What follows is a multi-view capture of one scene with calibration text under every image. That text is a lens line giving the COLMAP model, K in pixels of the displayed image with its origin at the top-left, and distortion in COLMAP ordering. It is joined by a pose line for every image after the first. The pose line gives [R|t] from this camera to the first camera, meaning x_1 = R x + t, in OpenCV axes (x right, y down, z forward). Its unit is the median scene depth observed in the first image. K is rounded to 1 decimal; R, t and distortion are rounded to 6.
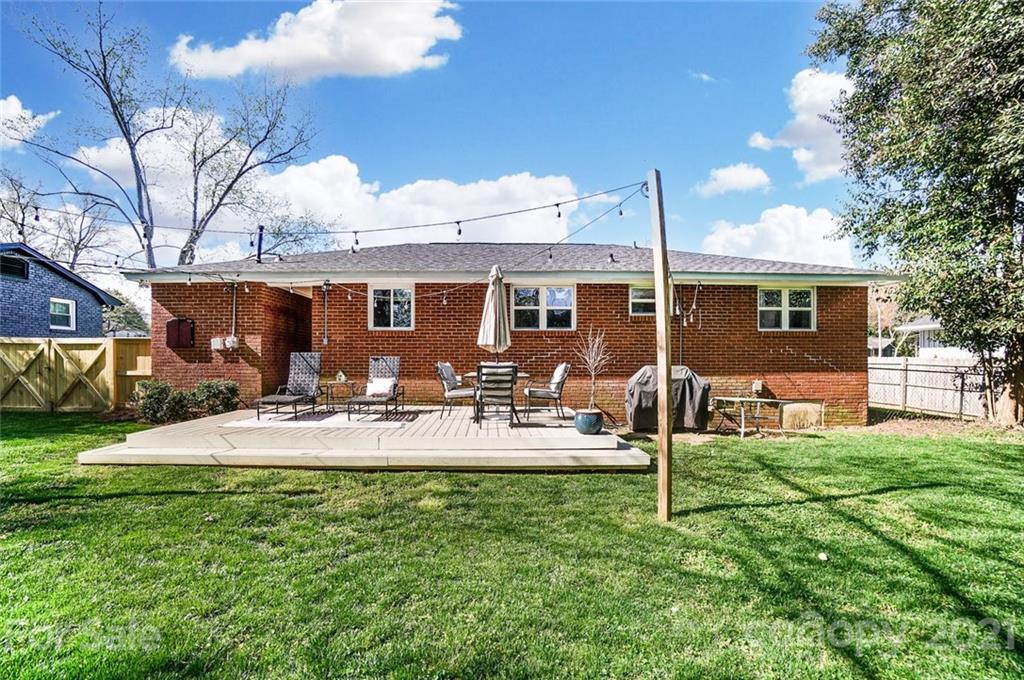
lens RADIAL K [[498.8, 0, 488.5], [0, 498.8, 358.9], [0, 0, 1]] dist [-0.013401, 0.000755]
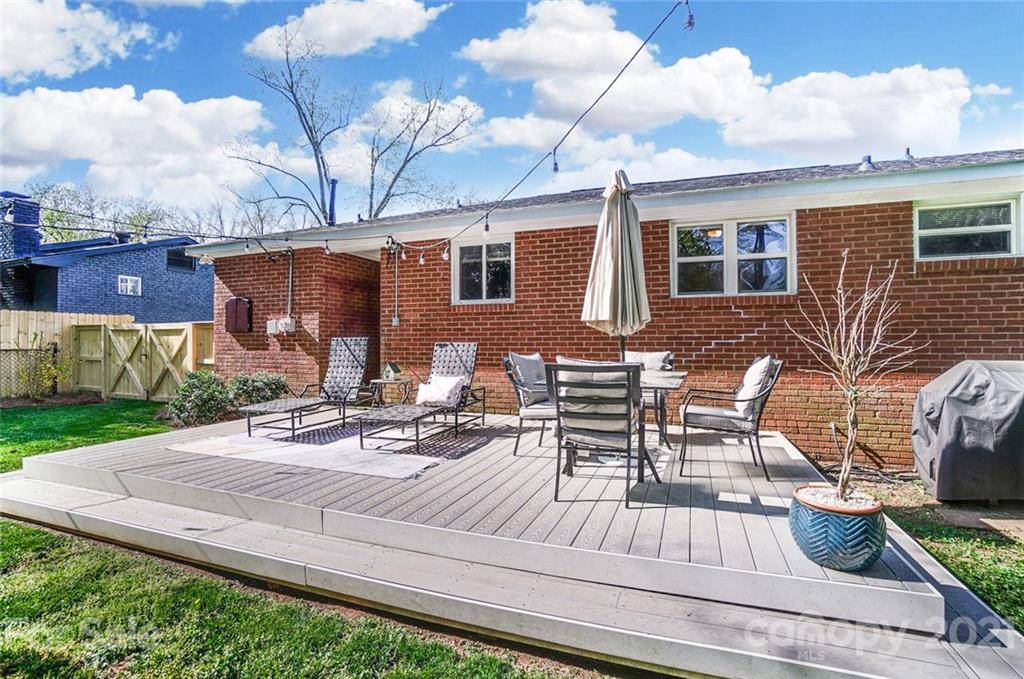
lens RADIAL K [[502.7, 0, 462.0], [0, 502.7, 340.2], [0, 0, 1]] dist [-0.026610, 0.000382]
pose [[0.912981, -0.003814, -0.407985, 0.063028], [0.002714, 0.999991, -0.003275, -0.005116], [0.407994, 0.001883, 0.912983, 0.356136]]
